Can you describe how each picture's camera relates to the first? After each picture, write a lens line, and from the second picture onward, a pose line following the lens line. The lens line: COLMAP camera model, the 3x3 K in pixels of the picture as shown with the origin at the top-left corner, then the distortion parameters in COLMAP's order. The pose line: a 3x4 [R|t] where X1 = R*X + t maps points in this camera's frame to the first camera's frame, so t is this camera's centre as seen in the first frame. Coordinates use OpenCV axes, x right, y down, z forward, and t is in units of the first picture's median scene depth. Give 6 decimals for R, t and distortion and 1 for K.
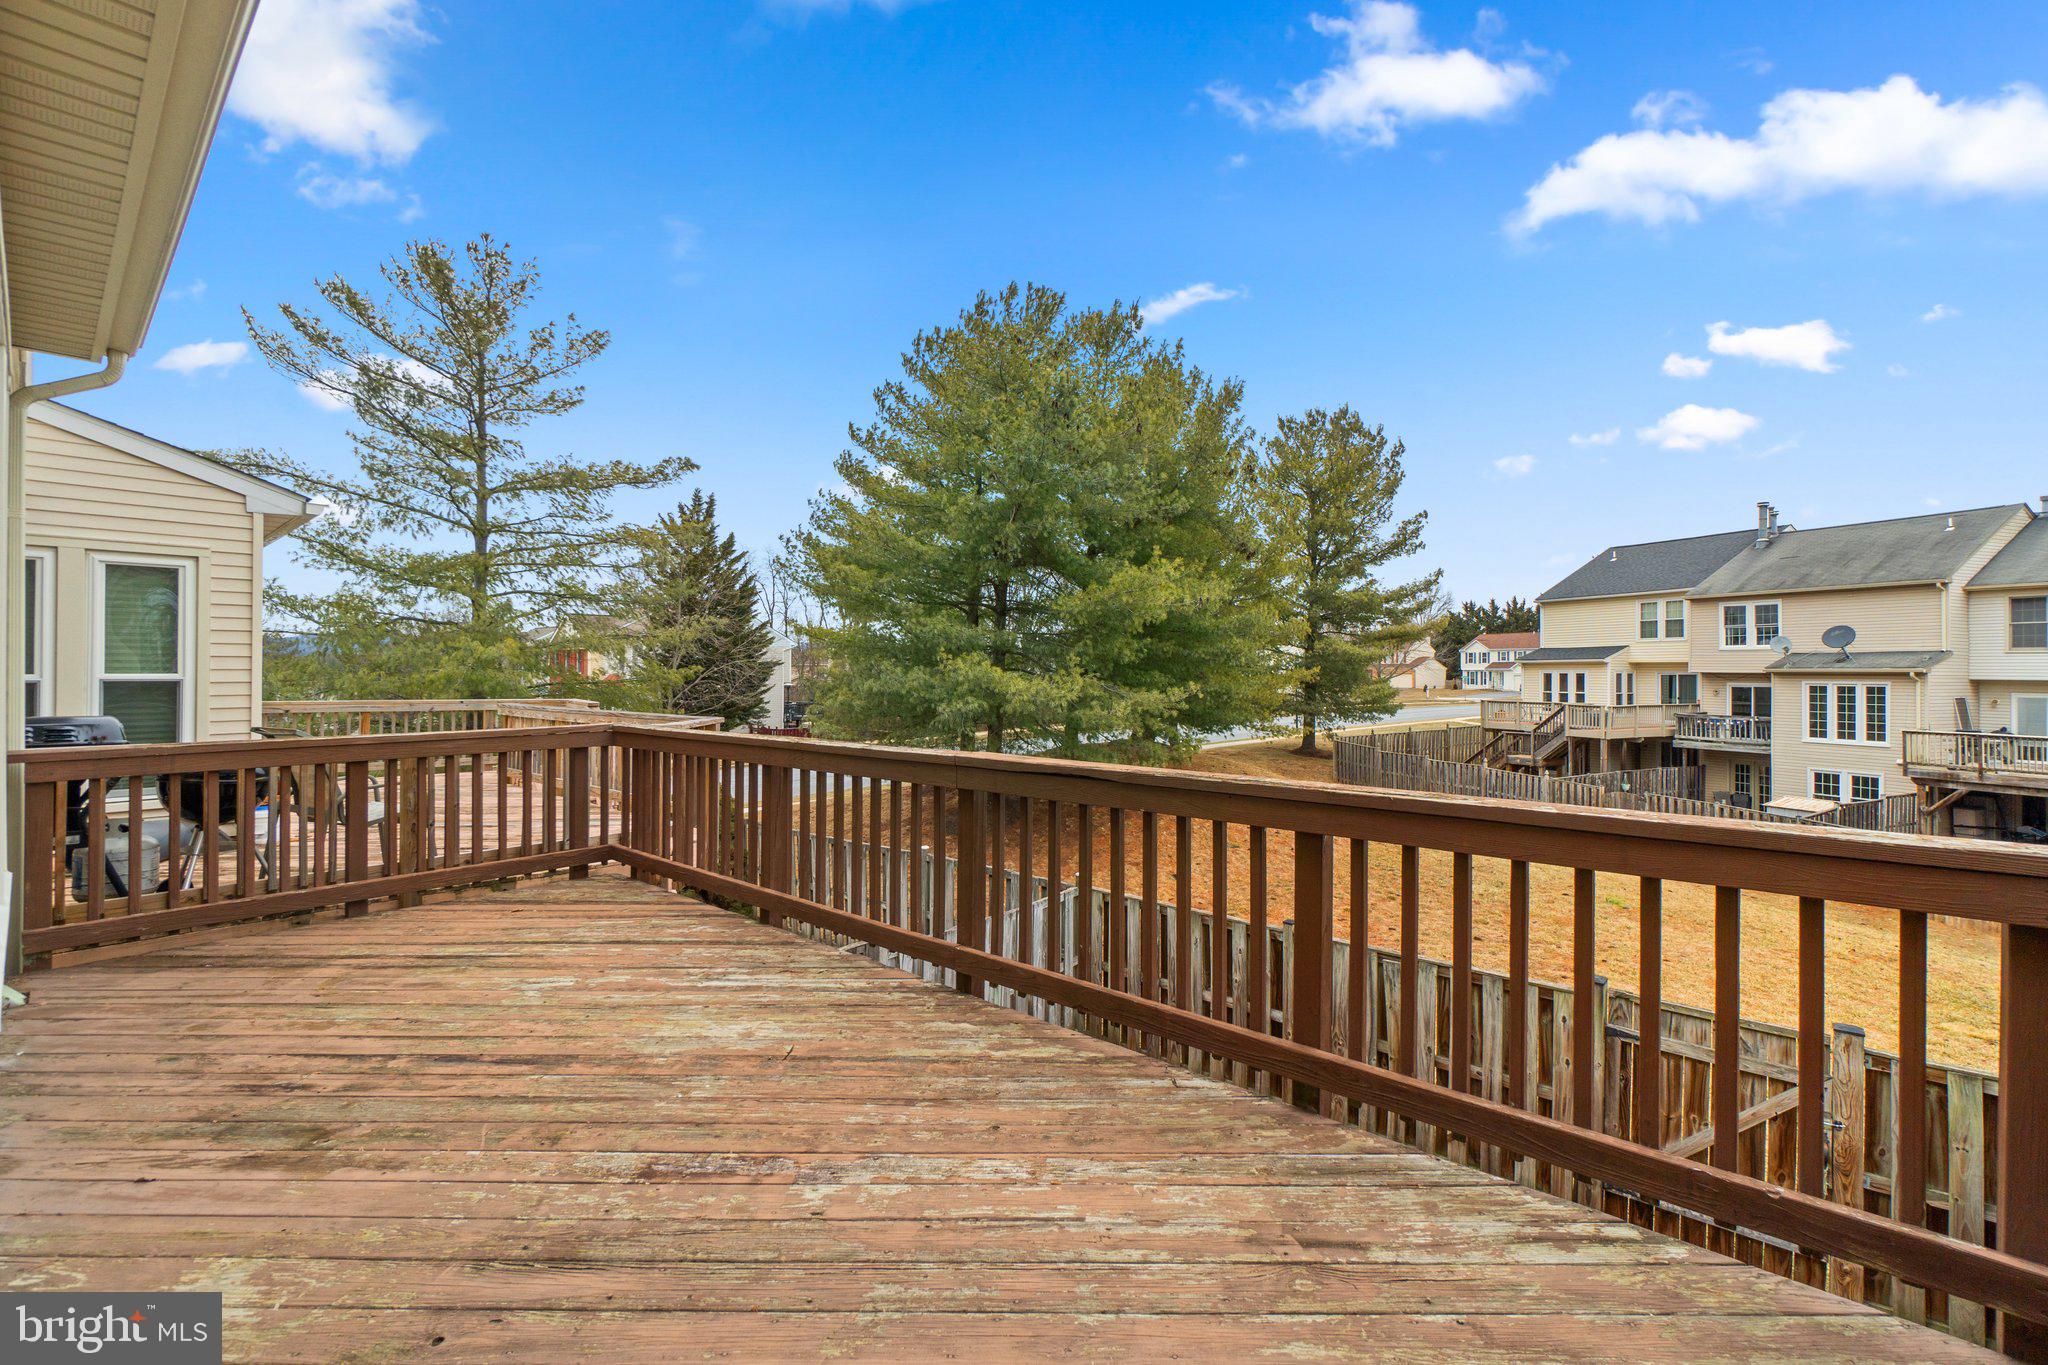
lens RADIAL K [[895.4, 0, 1021.1], [0, 895.4, 656.3], [0, 0, 1]] dist [0.000572, 0.000444]
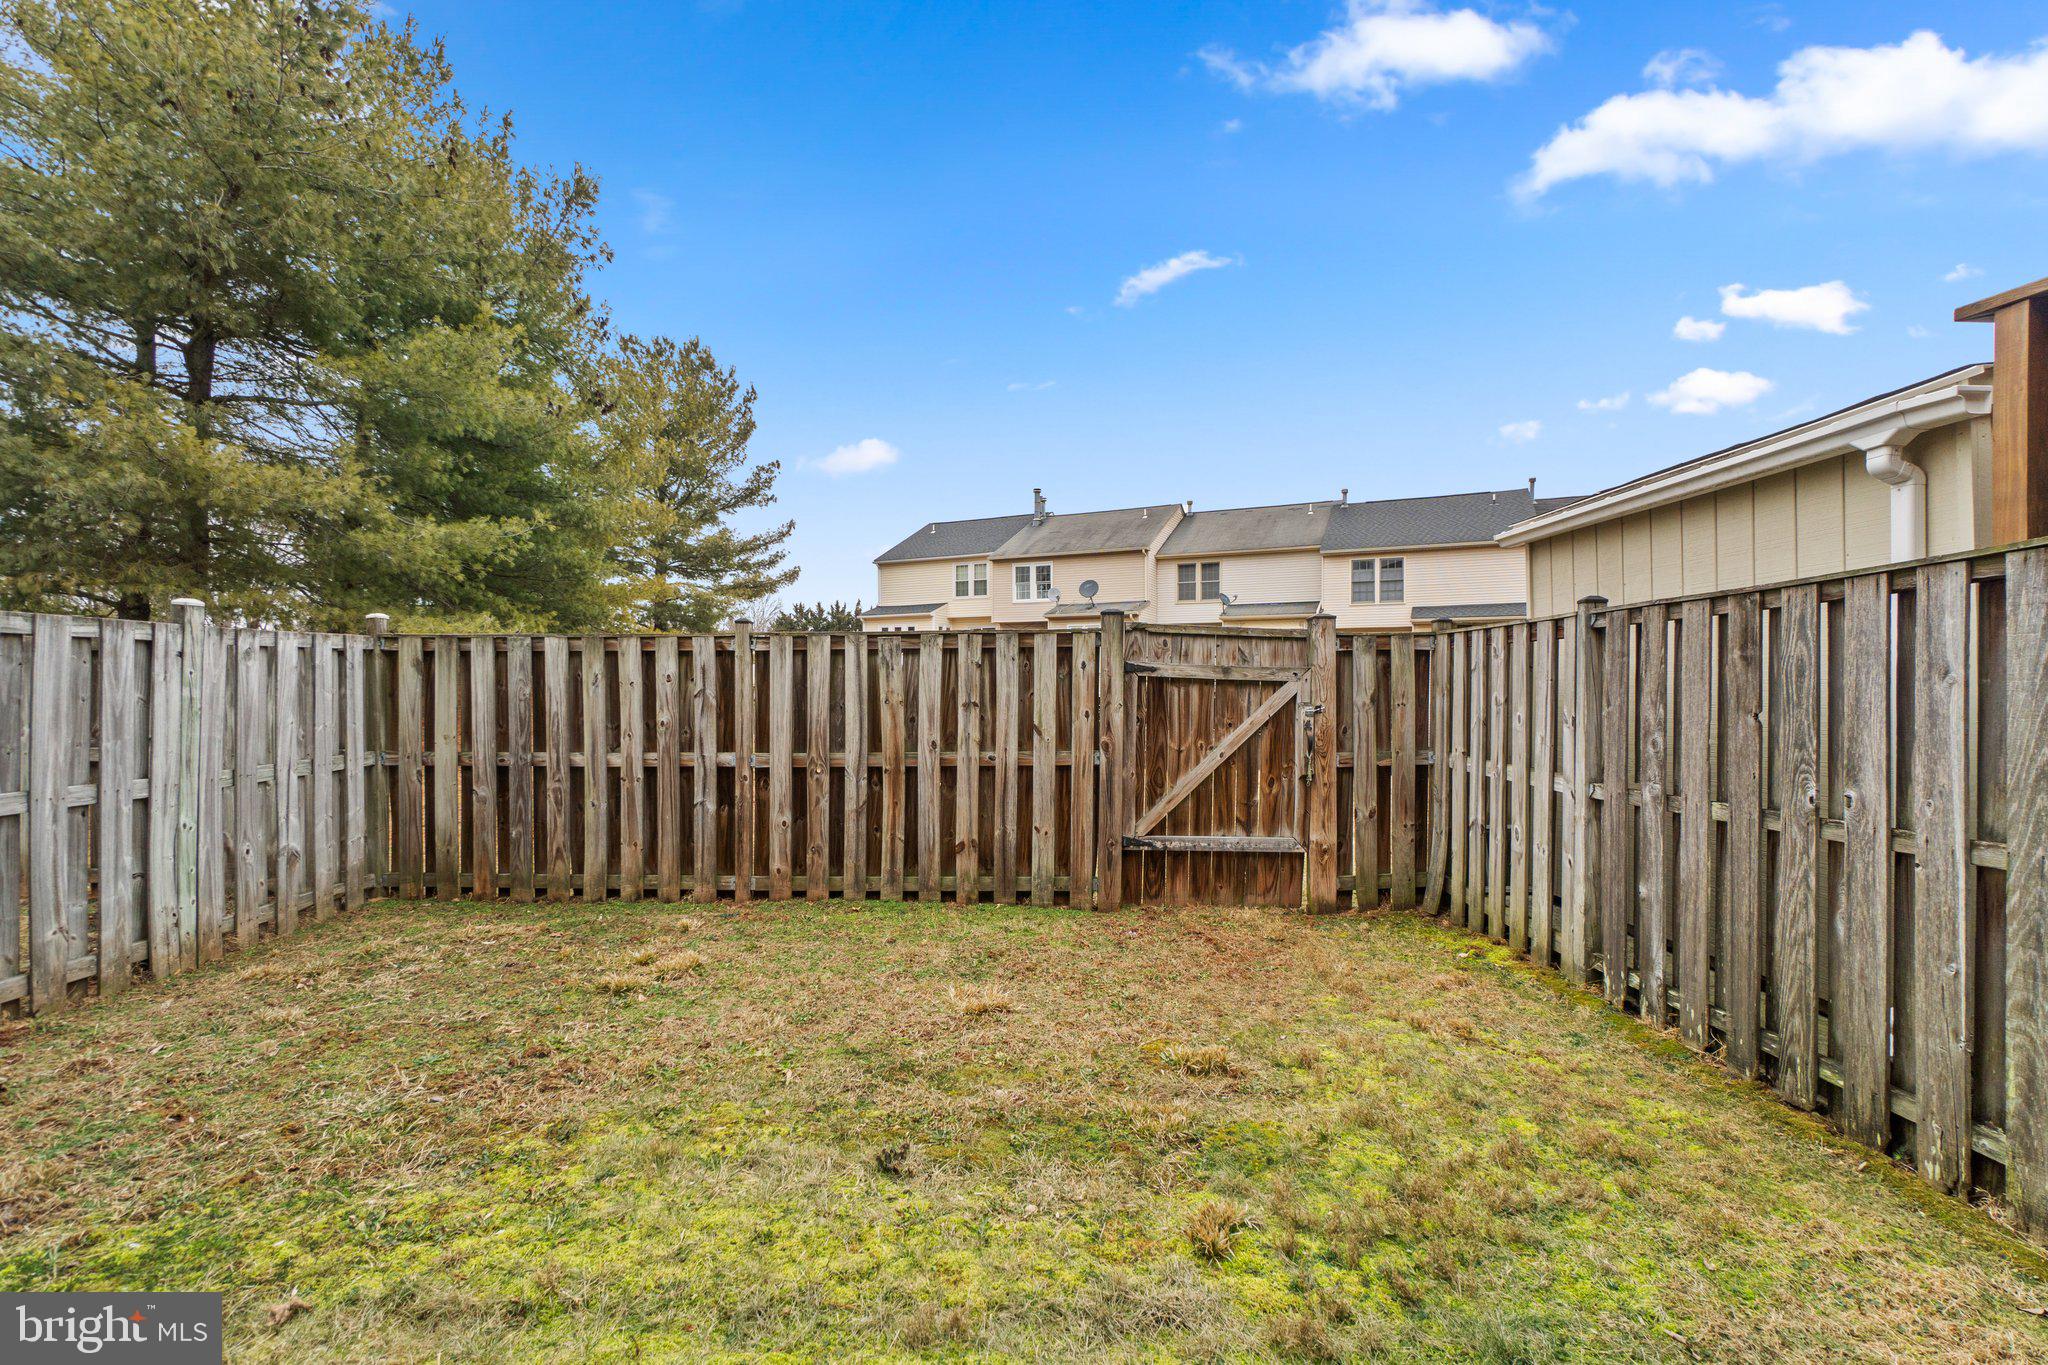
lens RADIAL K [[898.8, 0, 1014.0], [0, 898.8, 696.2], [0, 0, 1]] dist [-0.003206, -0.000471]
pose [[0.758174, -0.012197, 0.651938, -0.000571], [0.001051, 0.999847, 0.017484, 0.091849], [-0.652051, -0.012571, 0.758071, 0.086084]]
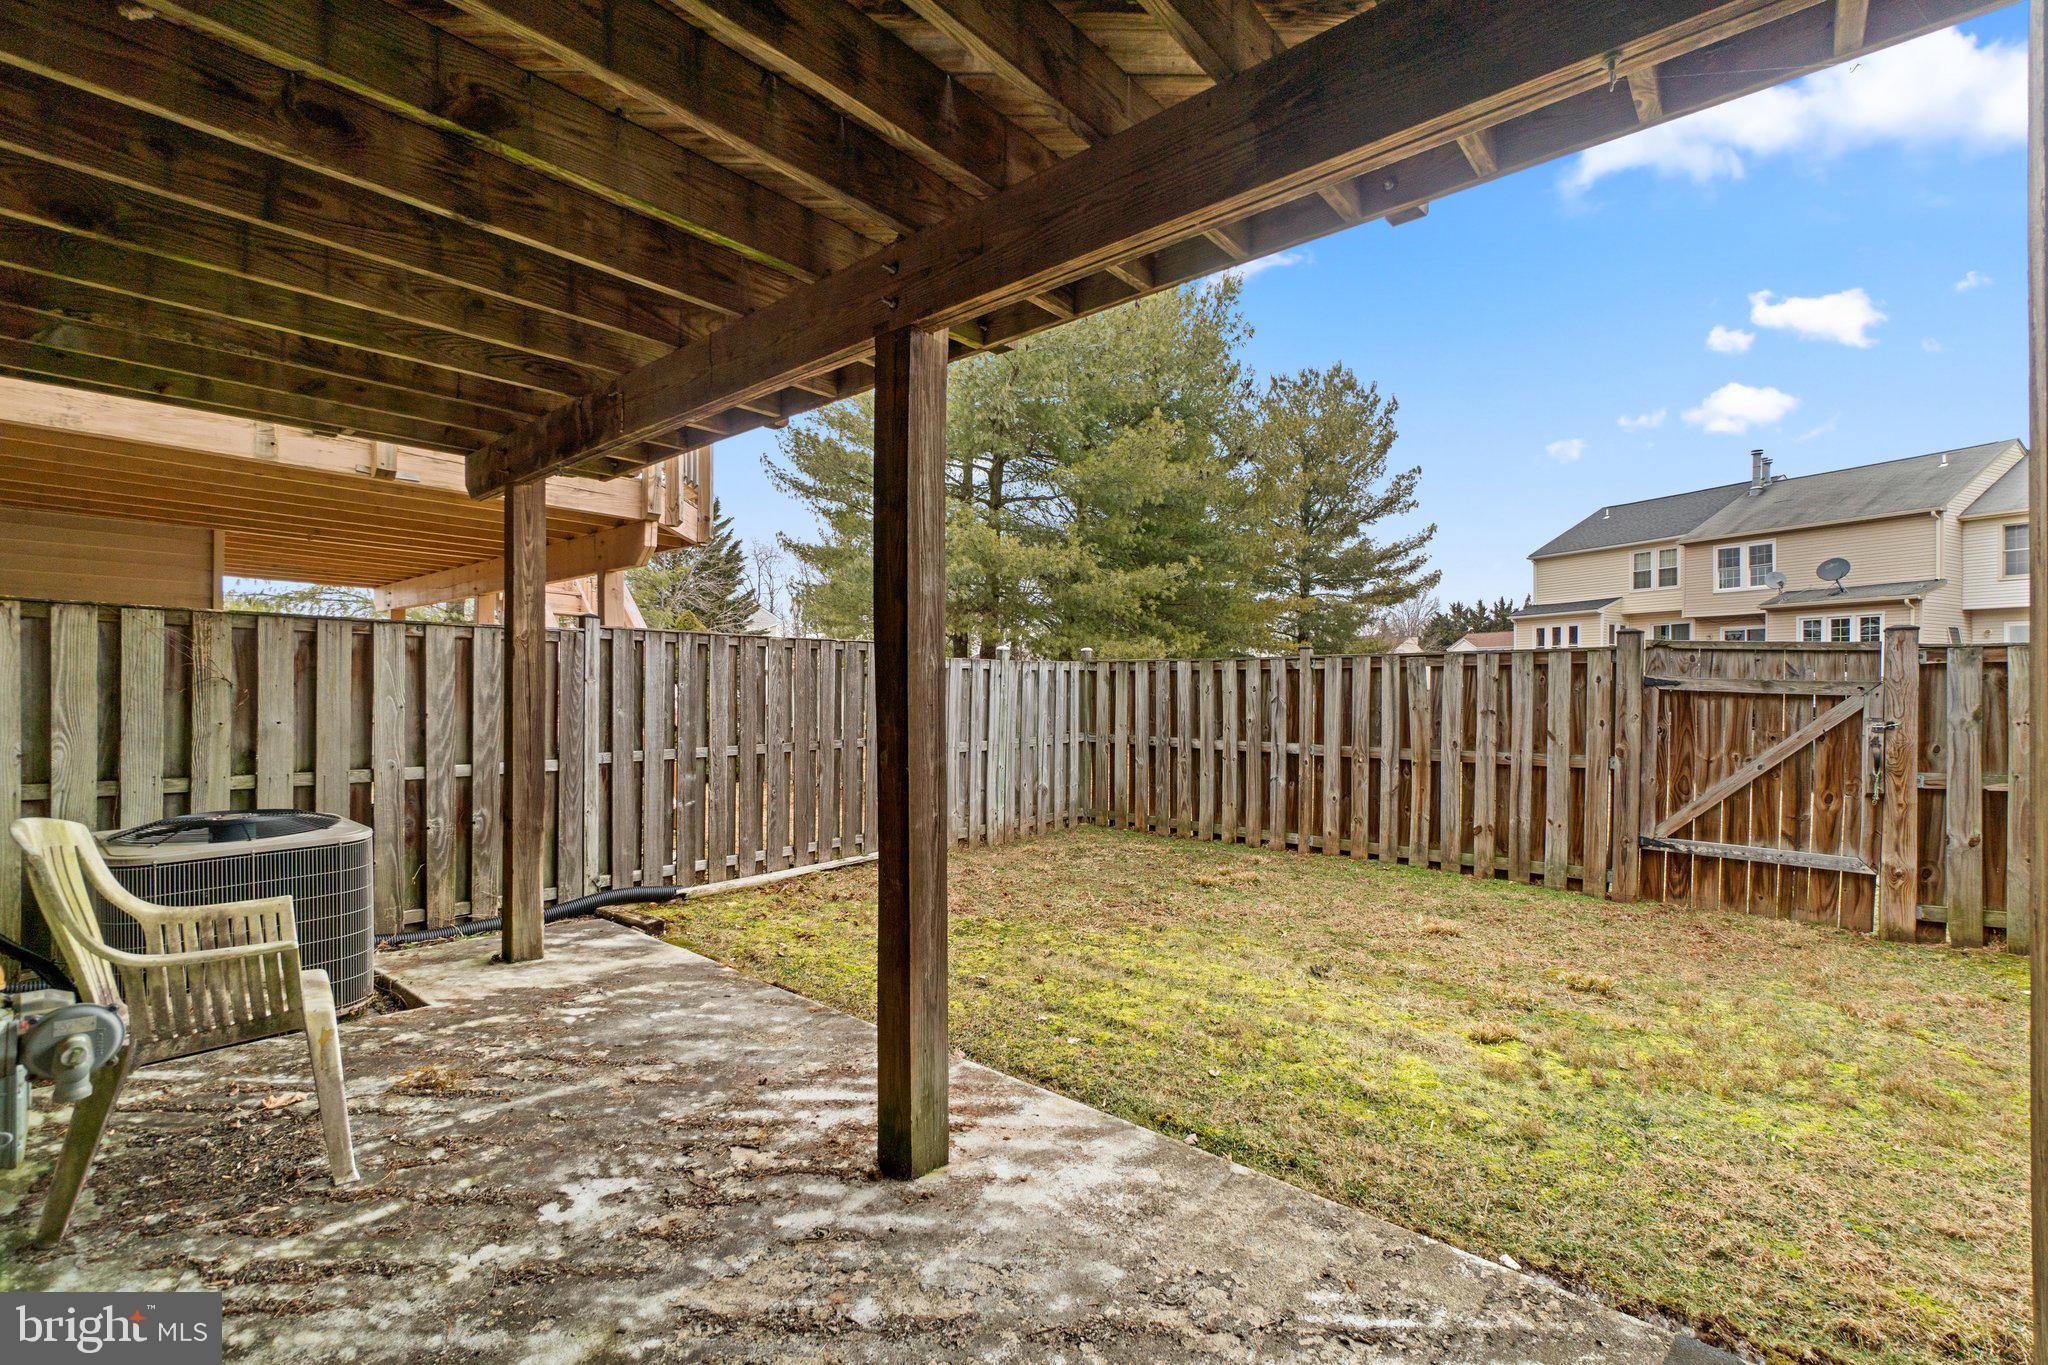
lens RADIAL K [[898.2, 0, 1018.5], [0, 898.2, 689.0], [0, 0, 1]] dist [-0.000069, 0.000321]
pose [[0.999911, 0.001106, 0.013327, -0.006219], [-0.001191, 0.999979, 0.006362, 0.089685], [-0.013319, -0.006377, 0.999891, 0.009909]]
